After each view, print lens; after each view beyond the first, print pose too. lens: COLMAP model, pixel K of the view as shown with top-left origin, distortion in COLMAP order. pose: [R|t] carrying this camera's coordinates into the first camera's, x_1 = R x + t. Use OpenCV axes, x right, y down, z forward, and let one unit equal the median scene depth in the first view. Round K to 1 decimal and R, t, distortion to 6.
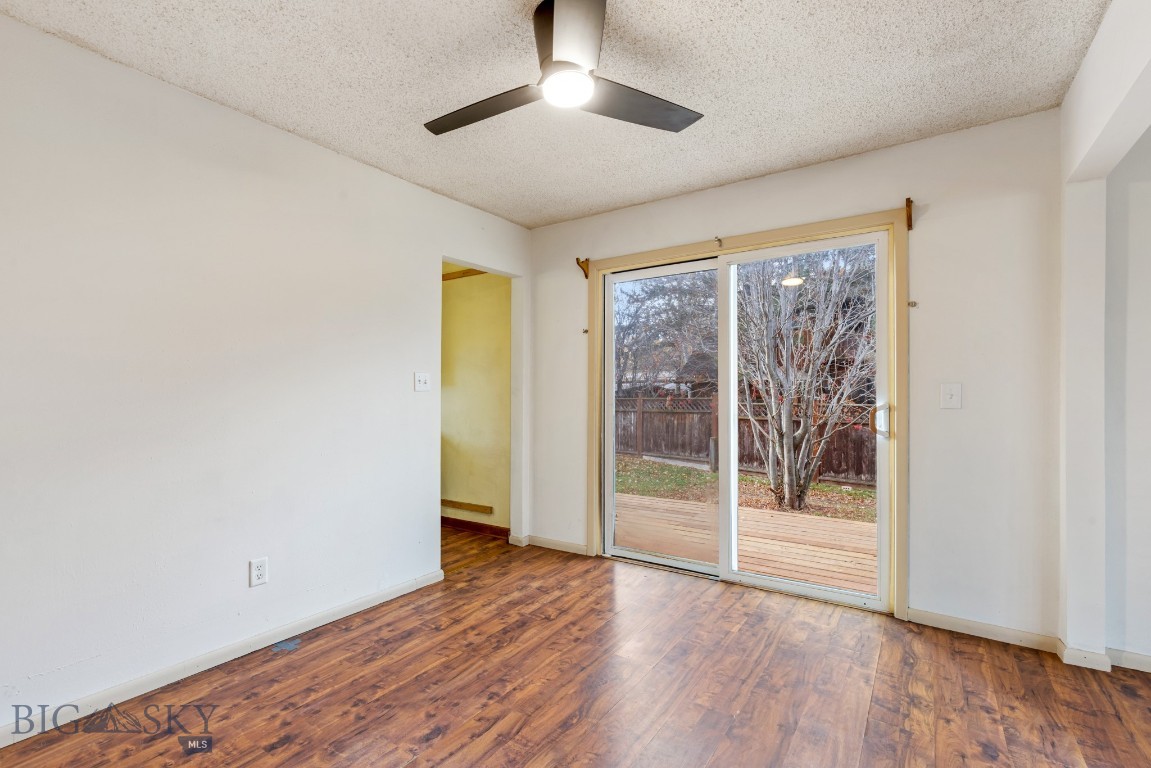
lens RADIAL K [[519.6, 0, 567.2], [0, 519.6, 394.0], [0, 0, 1]] dist [0.006887, -0.001216]
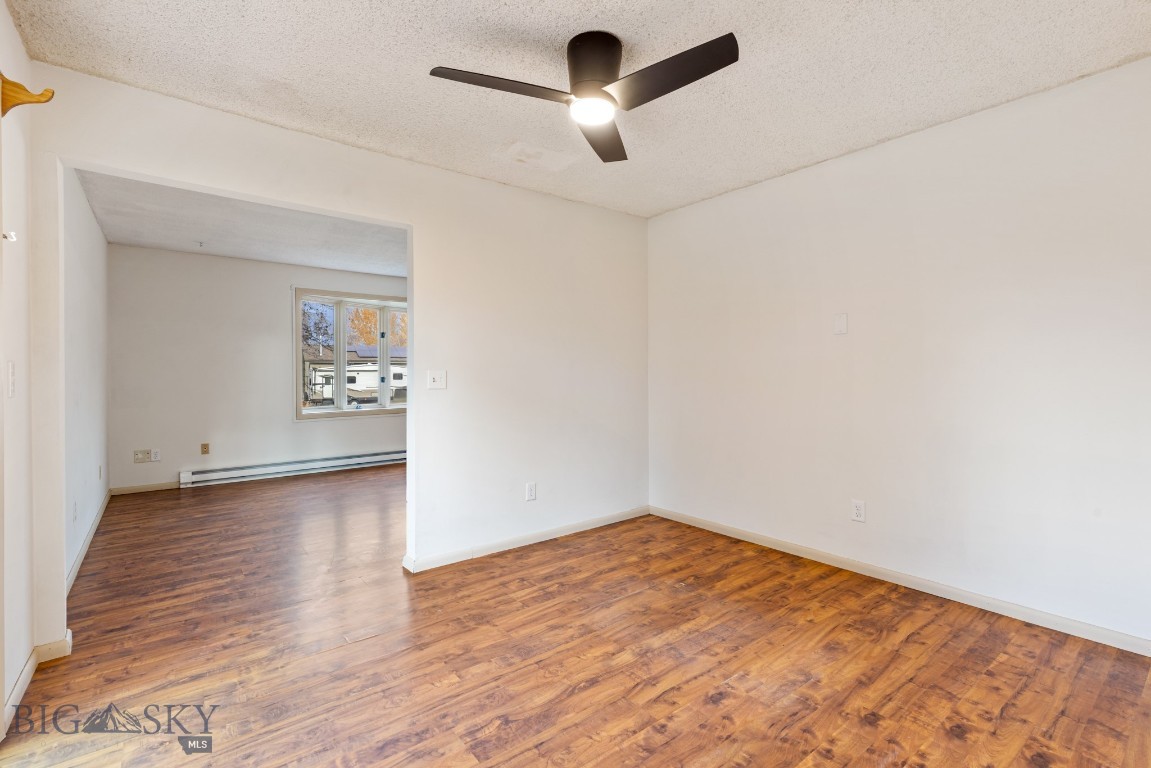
lens RADIAL K [[519.6, 0, 572.2], [0, 519.6, 377.1], [0, 0, 1]] dist [0.006887, -0.001216]
pose [[-0.954108, 0.003797, 0.299440, -0.273876], [0.004799, 0.999985, 0.002613, 0.001450], [-0.299426, 0.003930, -0.954112, 1.939305]]
